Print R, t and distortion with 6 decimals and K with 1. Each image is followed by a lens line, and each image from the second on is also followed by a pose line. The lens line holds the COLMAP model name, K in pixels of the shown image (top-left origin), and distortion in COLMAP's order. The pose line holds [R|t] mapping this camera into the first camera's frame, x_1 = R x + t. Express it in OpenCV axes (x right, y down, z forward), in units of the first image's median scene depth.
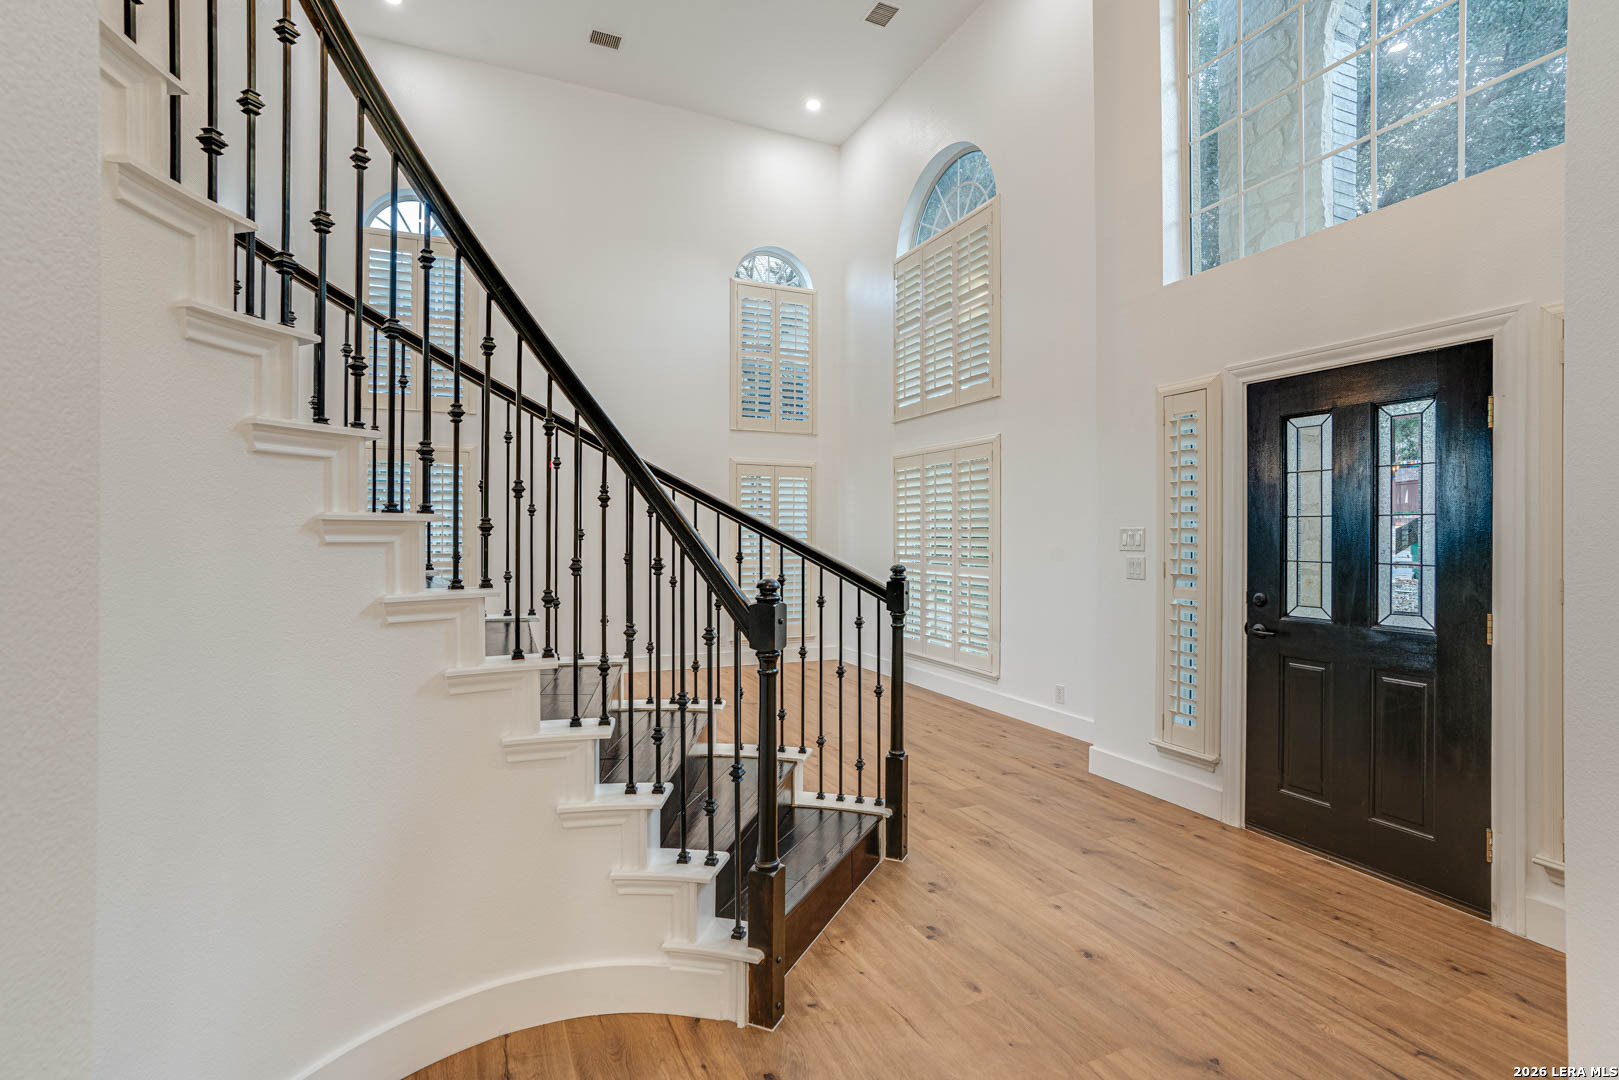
lens RADIAL K [[773.4, 0, 809.5], [0, 773.4, 540.0], [0, 0, 1]] dist [-0.000219, 0.000263]
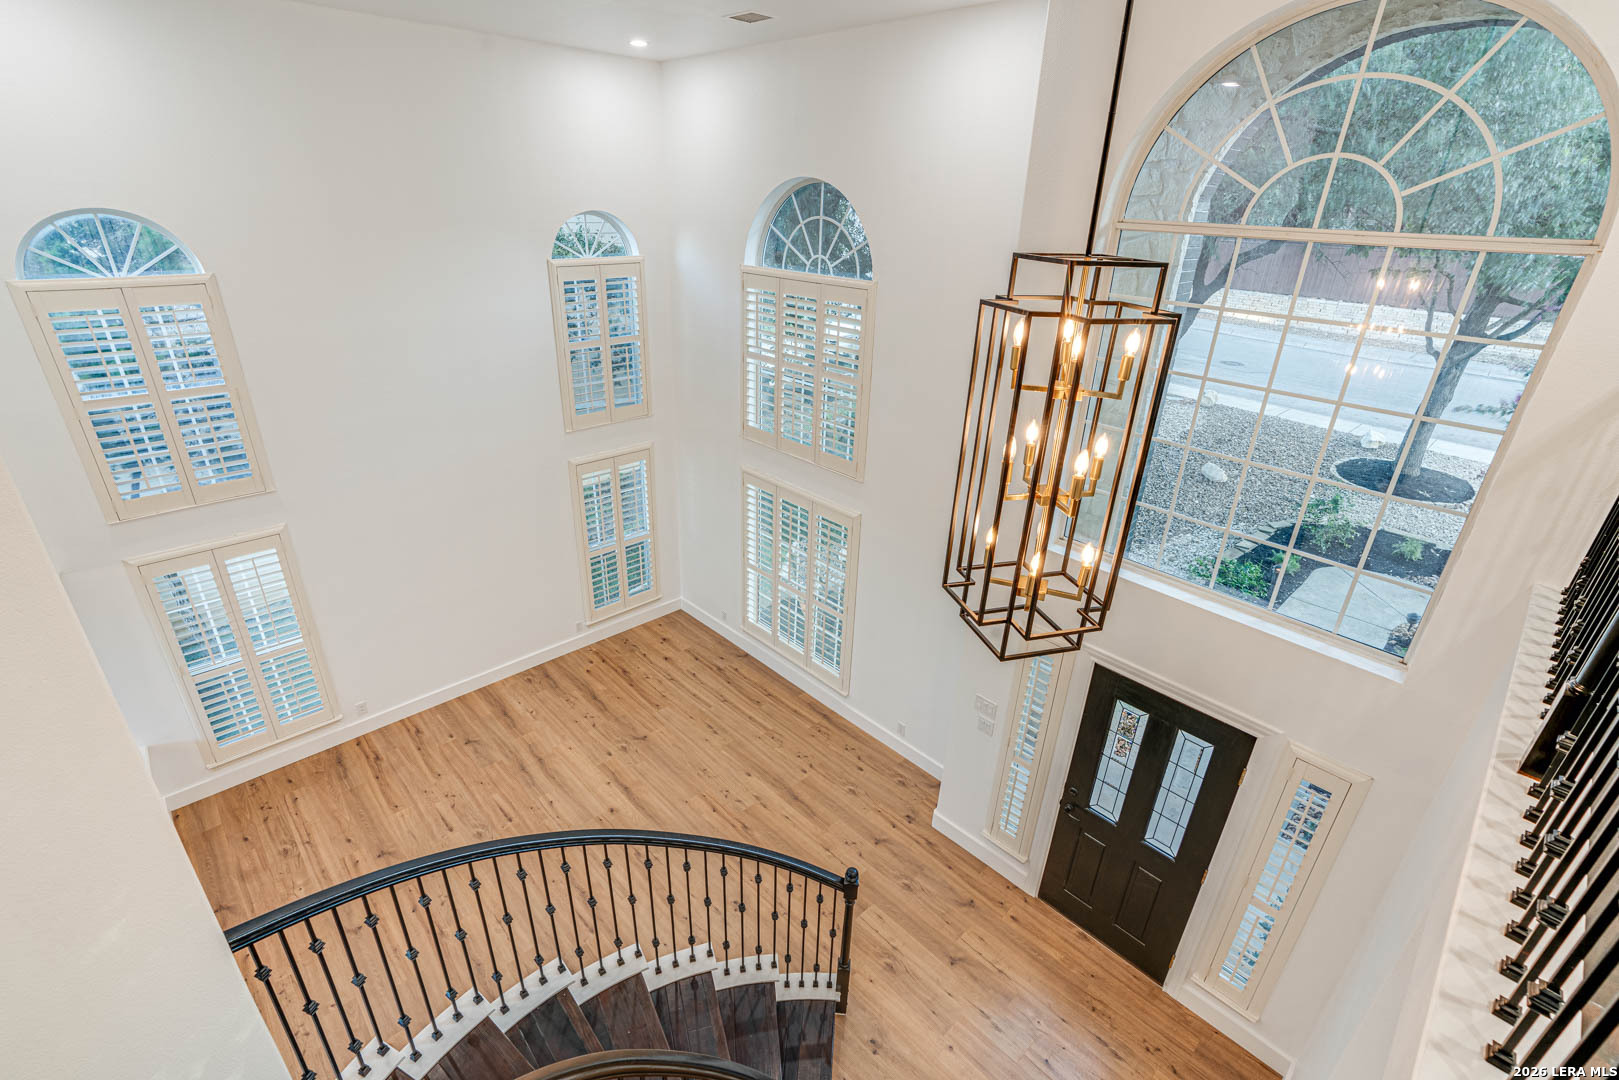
lens RADIAL K [[744.8, 0, 809.5], [0, 744.8, 540.0], [0, 0, 1]] dist [-0.058730, -0.000013]
pose [[0.946745, -0.107760, 0.303417, -0.257943], [-0.025030, 0.914851, 0.403014, -0.933033], [-0.321011, -0.389146, 0.863433, 0.171139]]
